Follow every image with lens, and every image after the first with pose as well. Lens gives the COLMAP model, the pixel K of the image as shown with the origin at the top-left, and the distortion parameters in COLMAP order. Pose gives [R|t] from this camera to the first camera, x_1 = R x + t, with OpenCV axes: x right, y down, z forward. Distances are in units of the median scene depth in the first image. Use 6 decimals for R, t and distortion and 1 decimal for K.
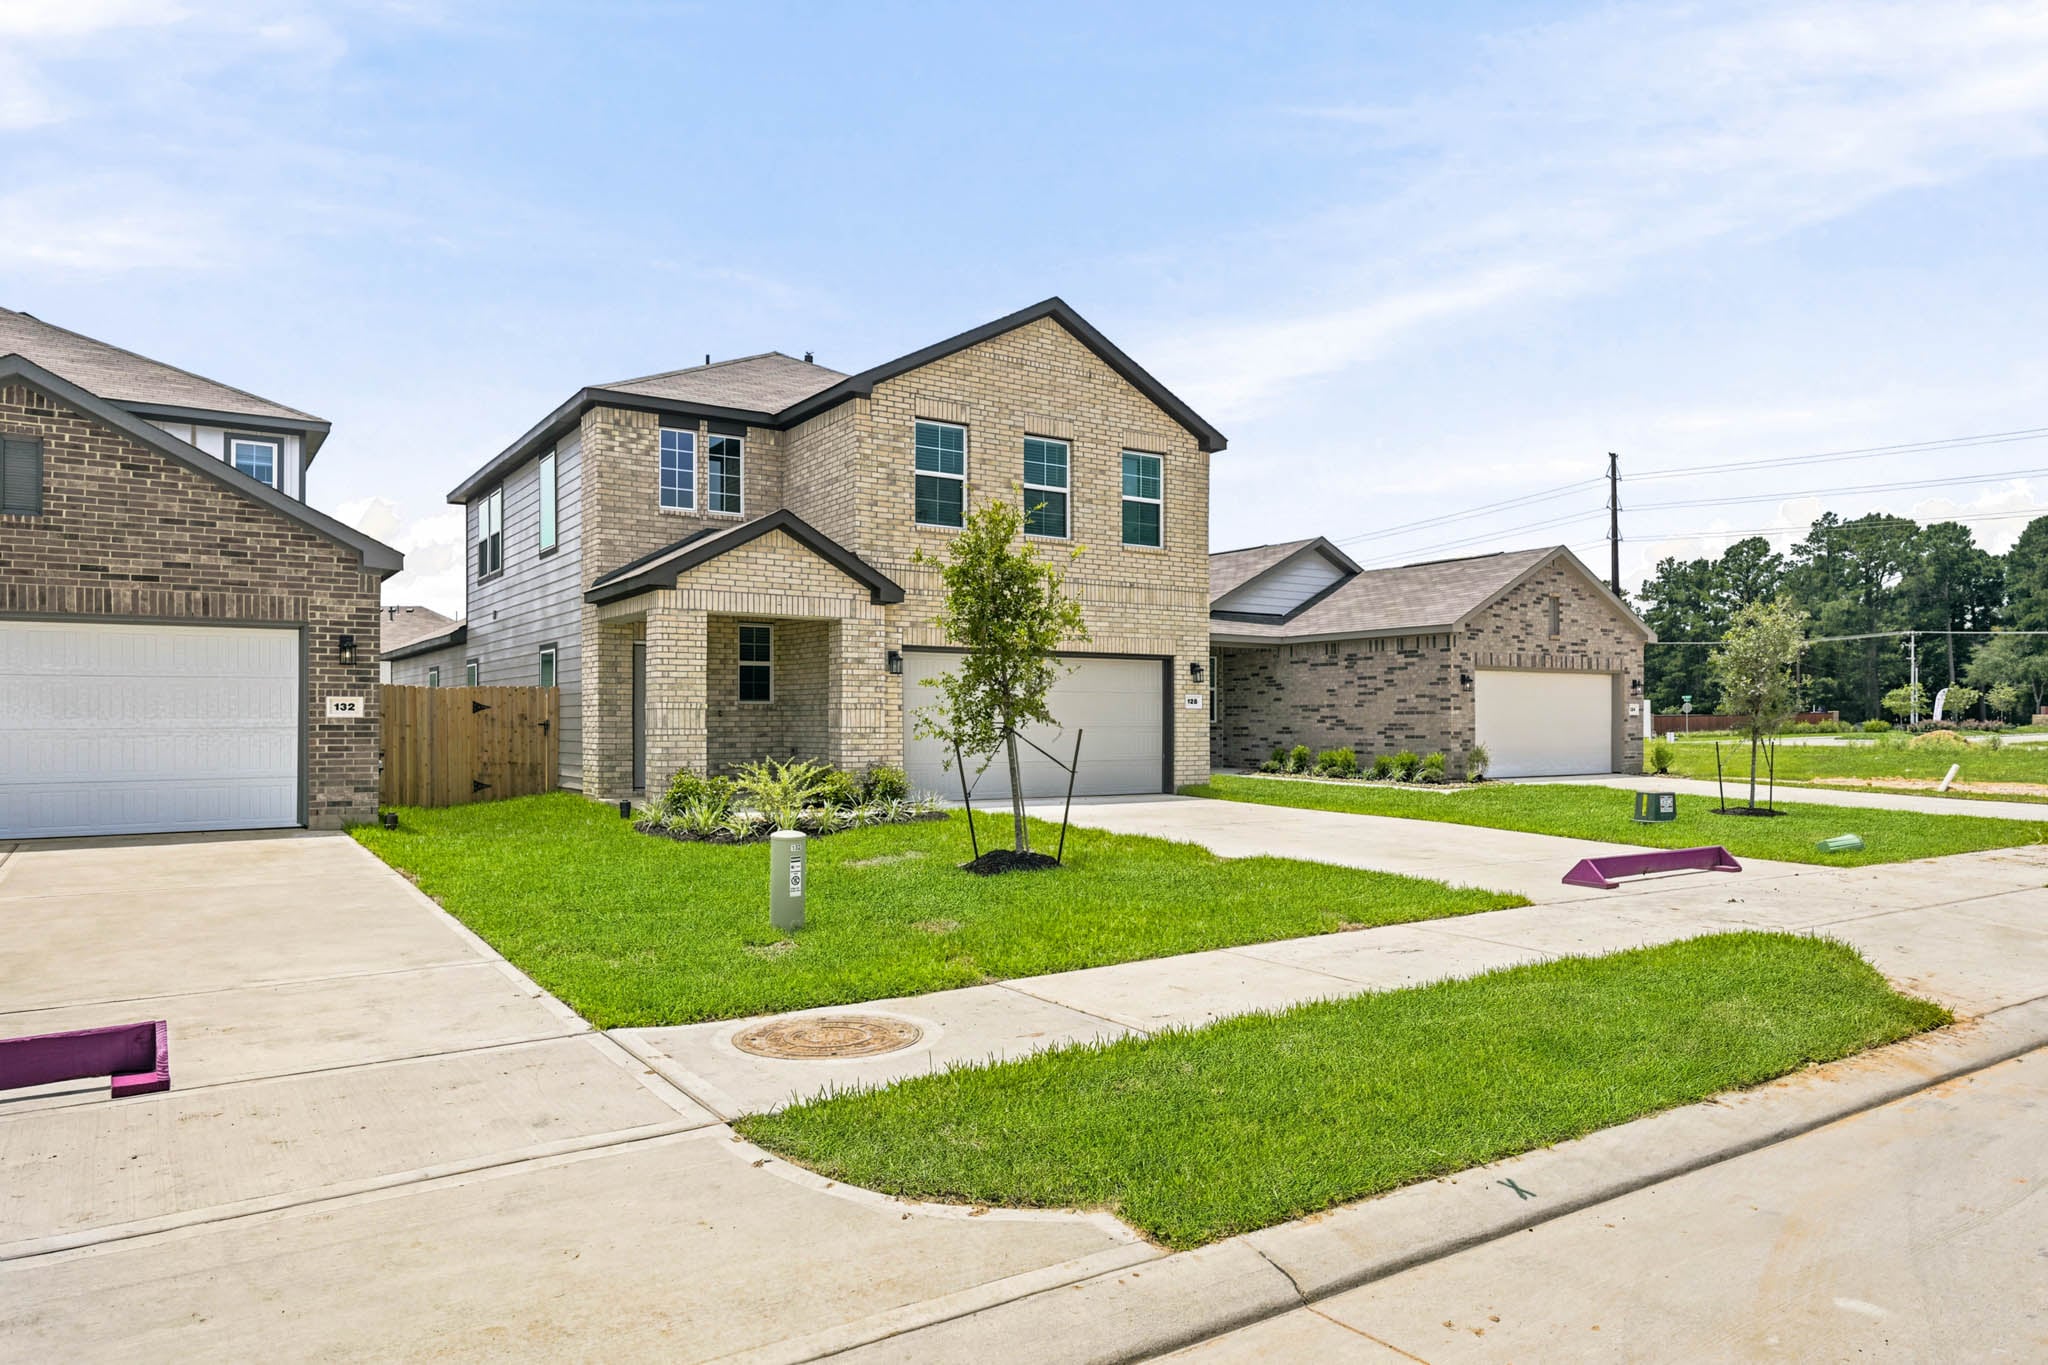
lens RADIAL K [[1309.7, 0, 1024.6], [0, 1309.7, 708.1], [0, 0, 1]] dist [-0.026743, -0.000539]
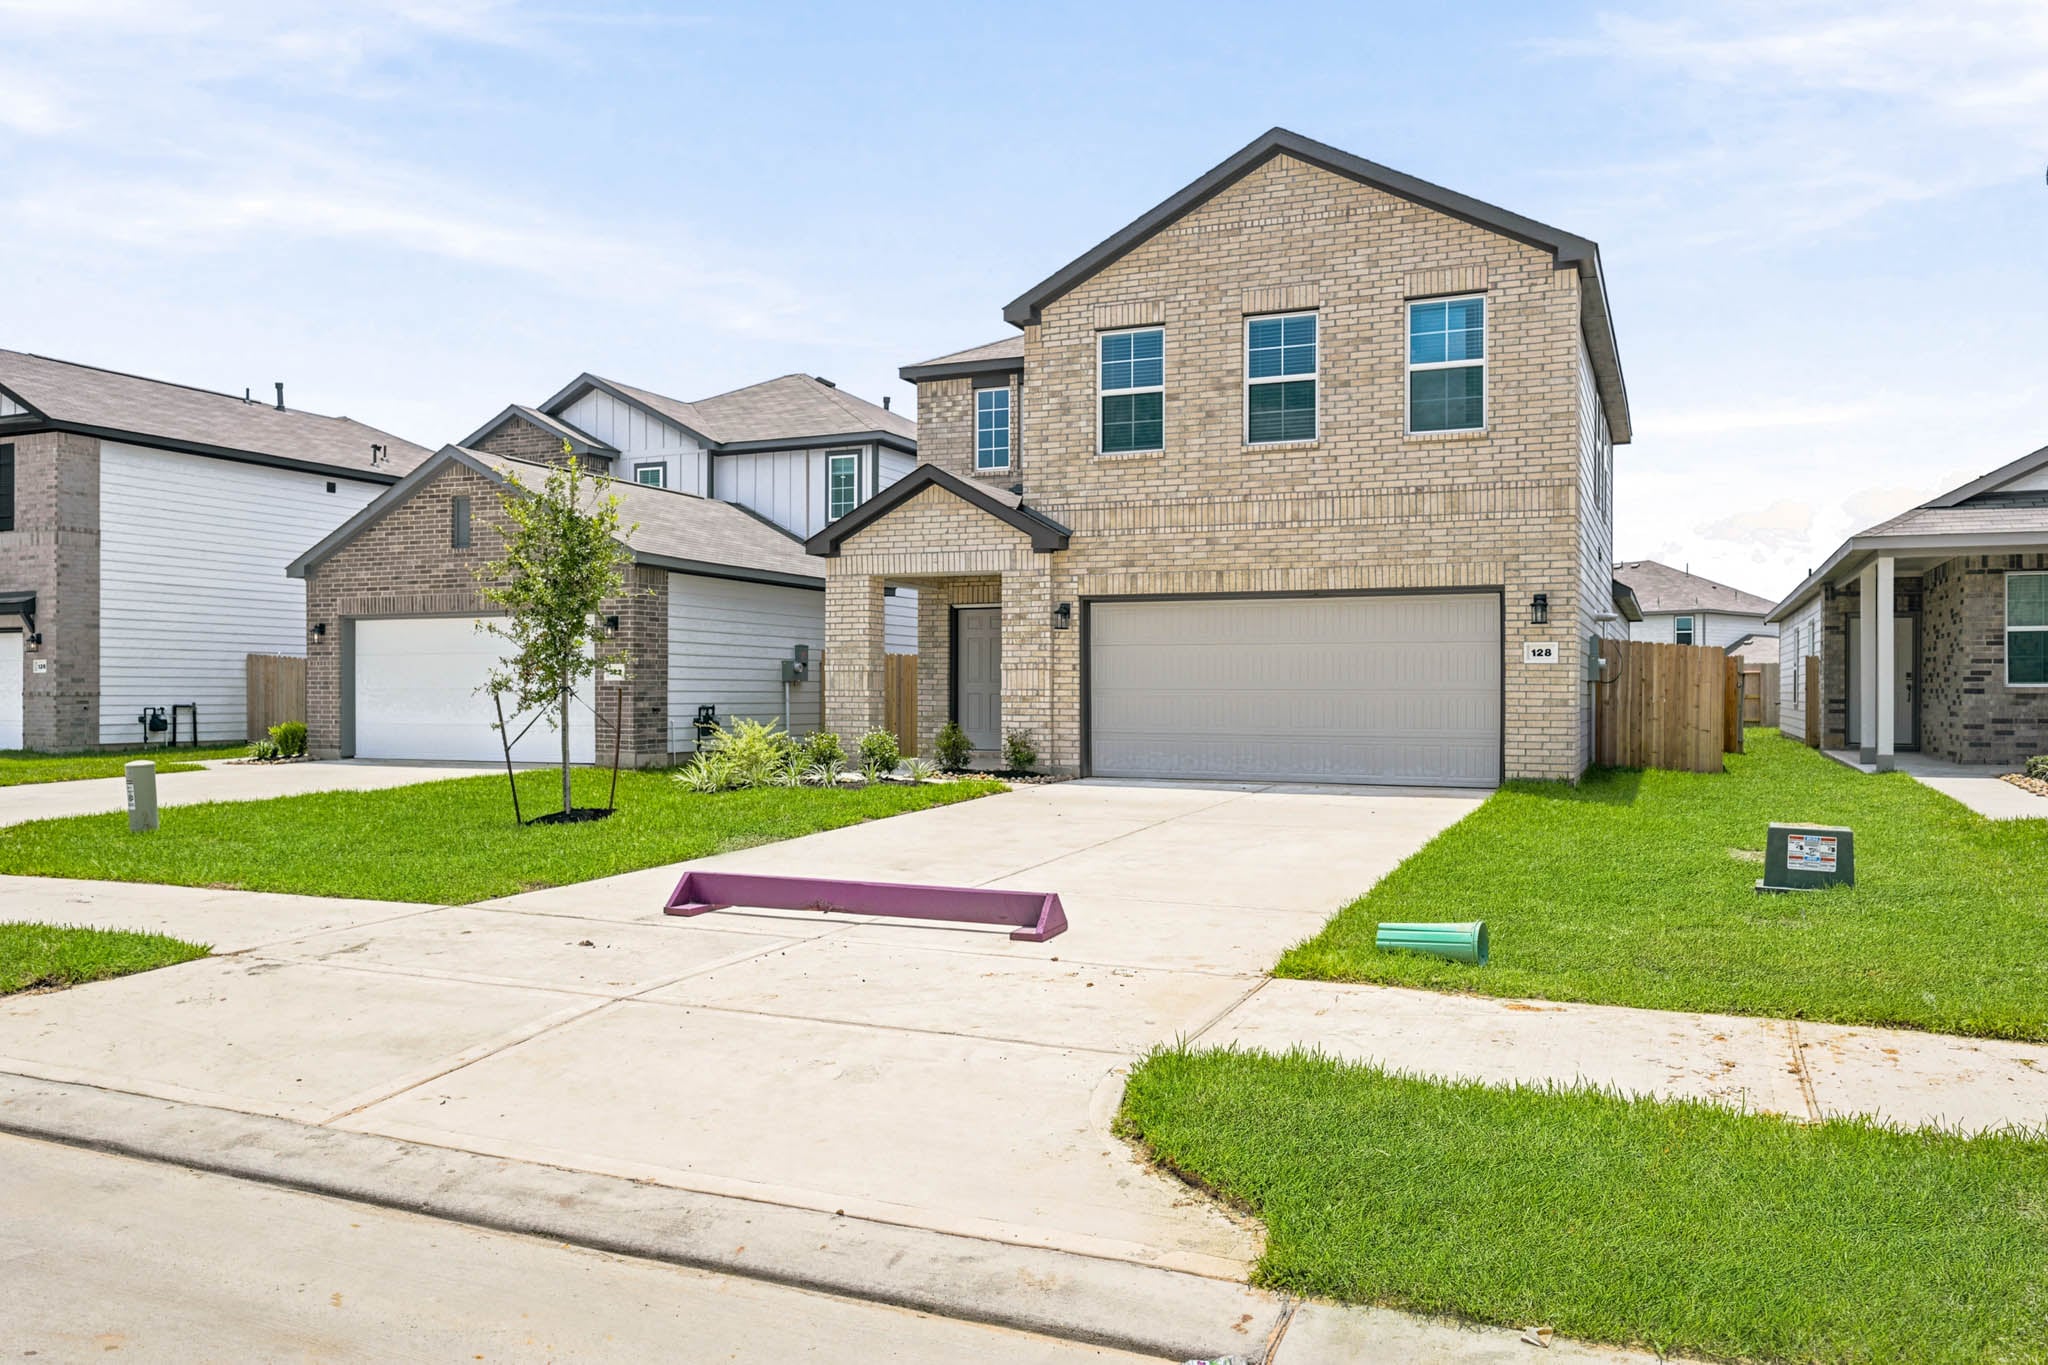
lens RADIAL K [[1469.6, 0, 1024.0], [0, 1469.6, 682.5], [0, 0, 1]] dist [-0.001135, -0.001330]
pose [[0.537298, -0.005241, -0.843376, 0.700806], [0.006991, 0.999974, -0.001760, 0.011020], [0.843363, -0.004950, 0.537321, 0.433421]]
